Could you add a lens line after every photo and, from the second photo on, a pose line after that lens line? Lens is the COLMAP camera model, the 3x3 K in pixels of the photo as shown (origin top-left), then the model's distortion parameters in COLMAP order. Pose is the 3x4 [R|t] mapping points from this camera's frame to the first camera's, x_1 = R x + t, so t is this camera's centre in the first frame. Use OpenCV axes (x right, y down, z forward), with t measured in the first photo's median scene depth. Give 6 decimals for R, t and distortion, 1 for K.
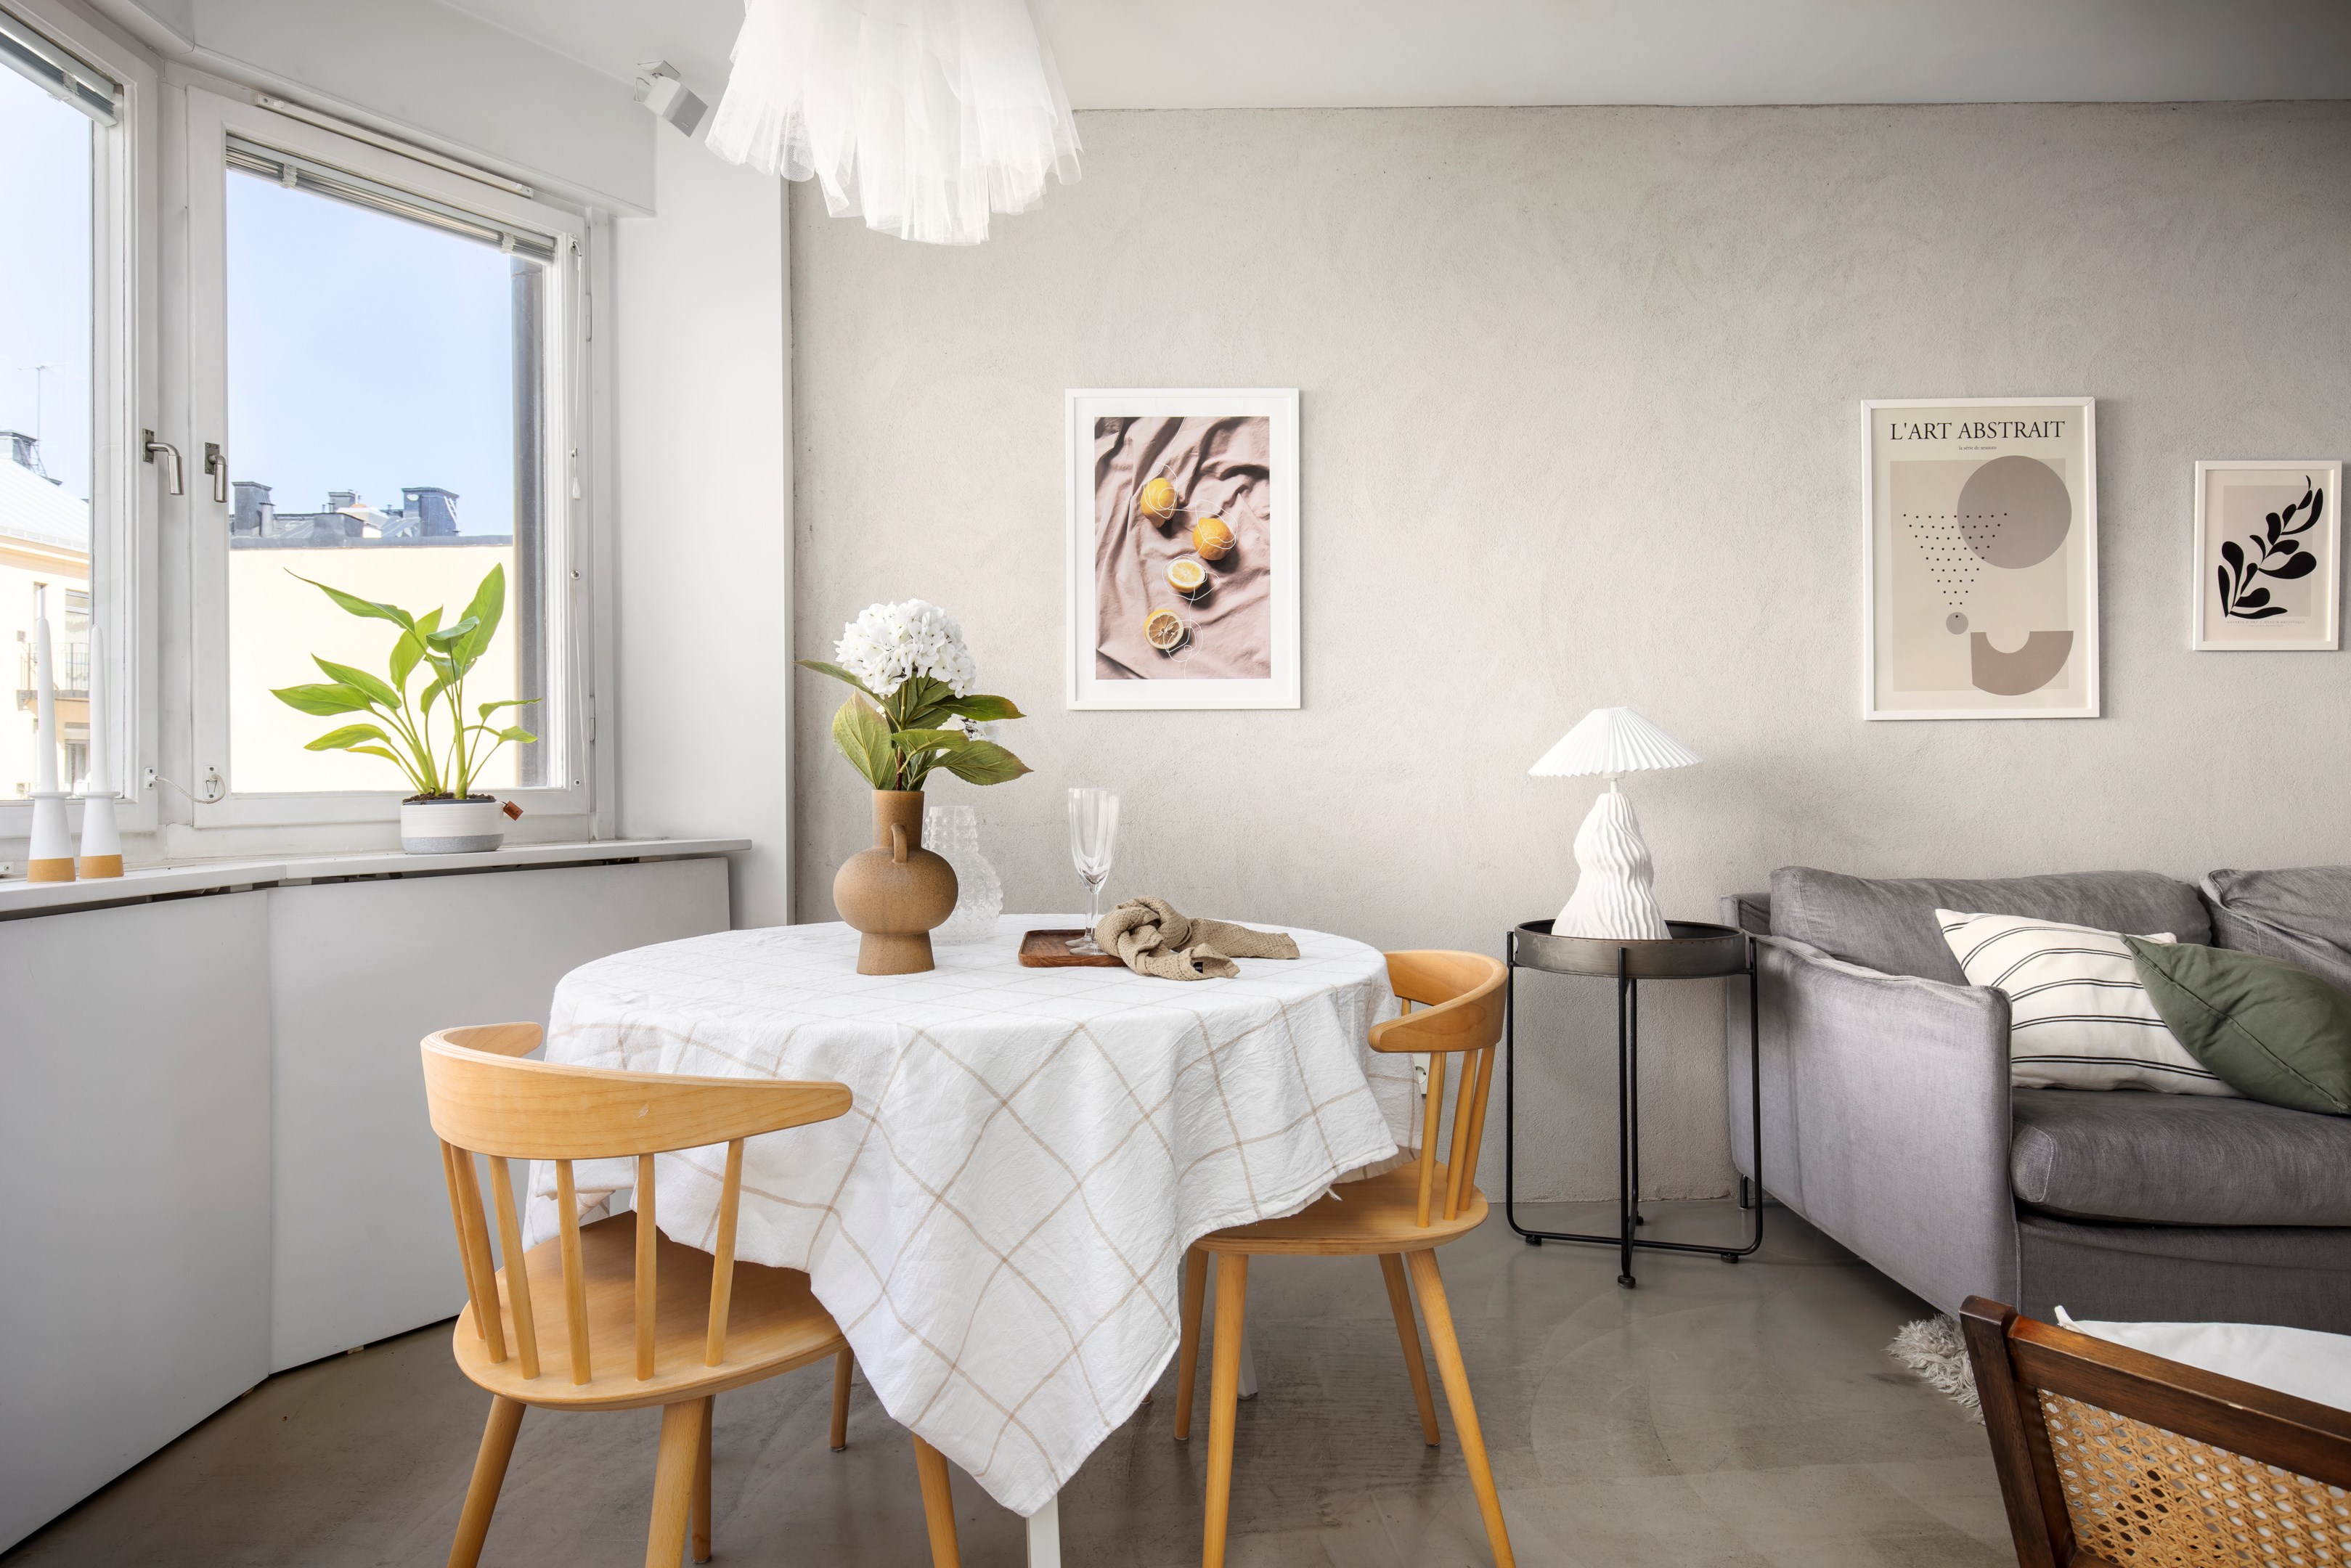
lens RADIAL K [[1279.5, 0, 1170.2], [0, 1279.5, 780.1], [0, 0, 1]] dist [0.003719, -0.000140]
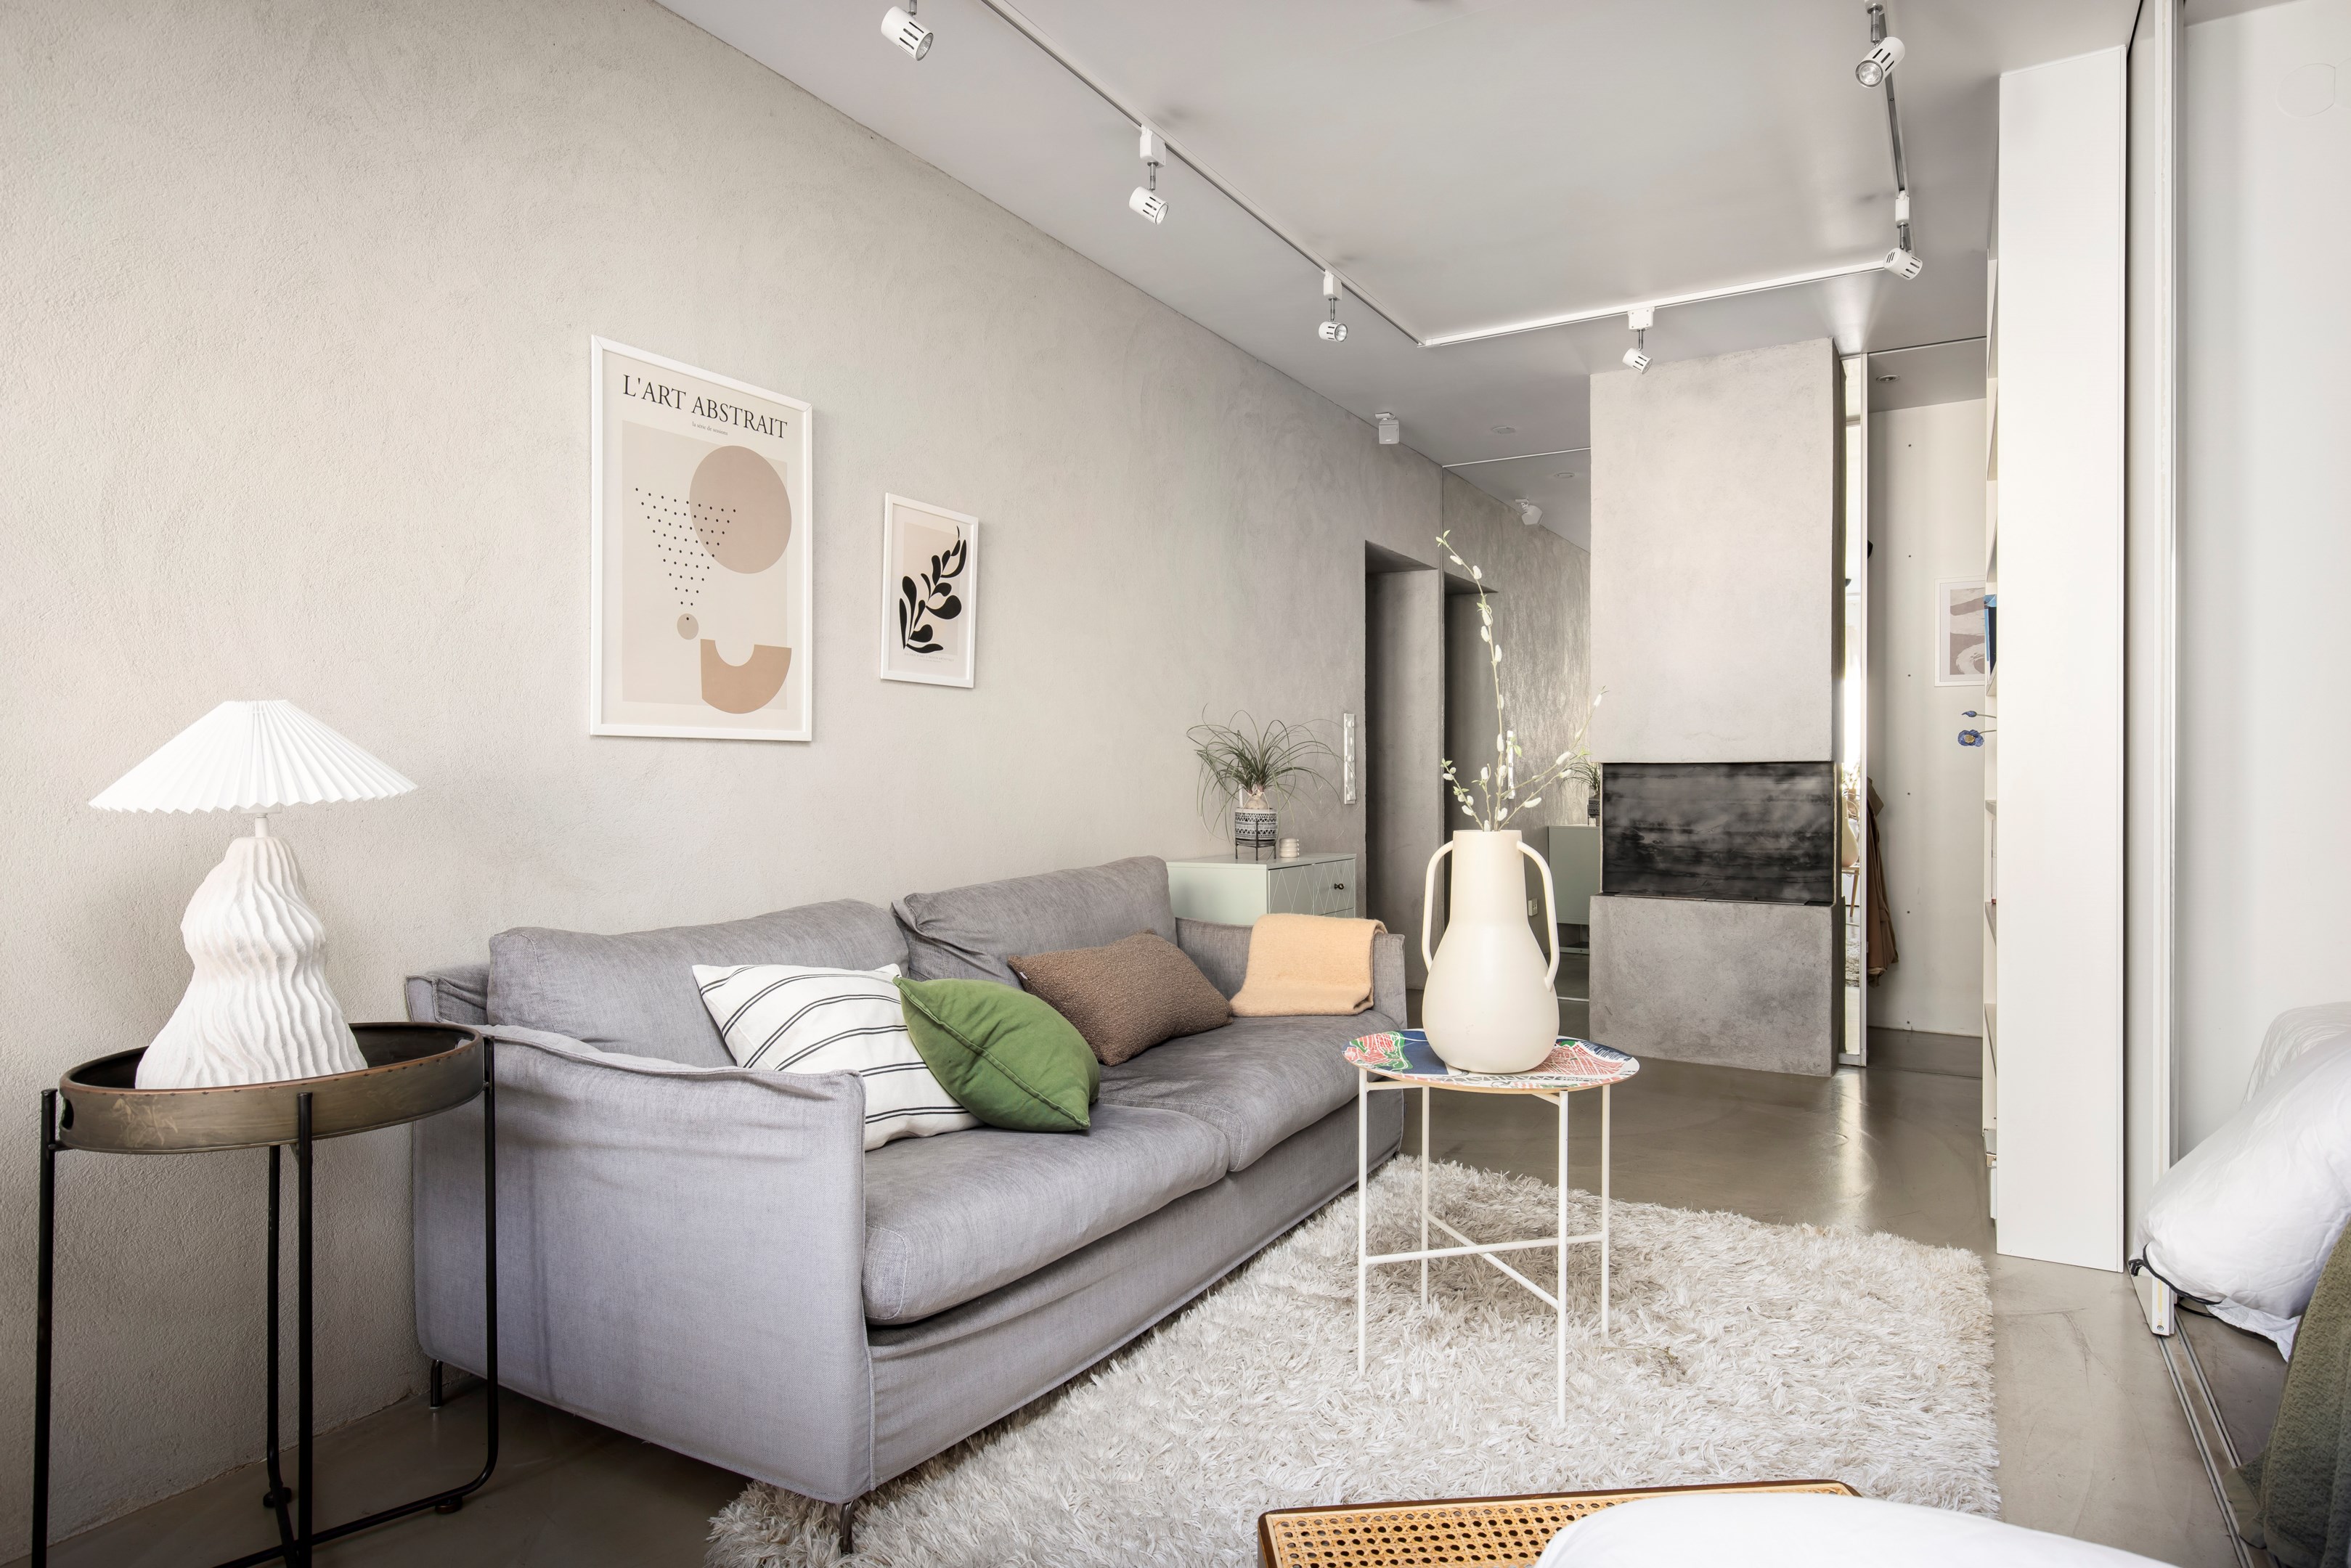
lens RADIAL K [[1326.0, 0, 1176.5], [0, 1326.0, 781.3], [0, 0, 1]] dist [0.007811, 0.000686]
pose [[0.505197, 0.007997, 0.862967, 0.010045], [-0.000783, 0.999961, -0.008808, -0.010922], [-0.863004, 0.003774, 0.505184, 0.271091]]
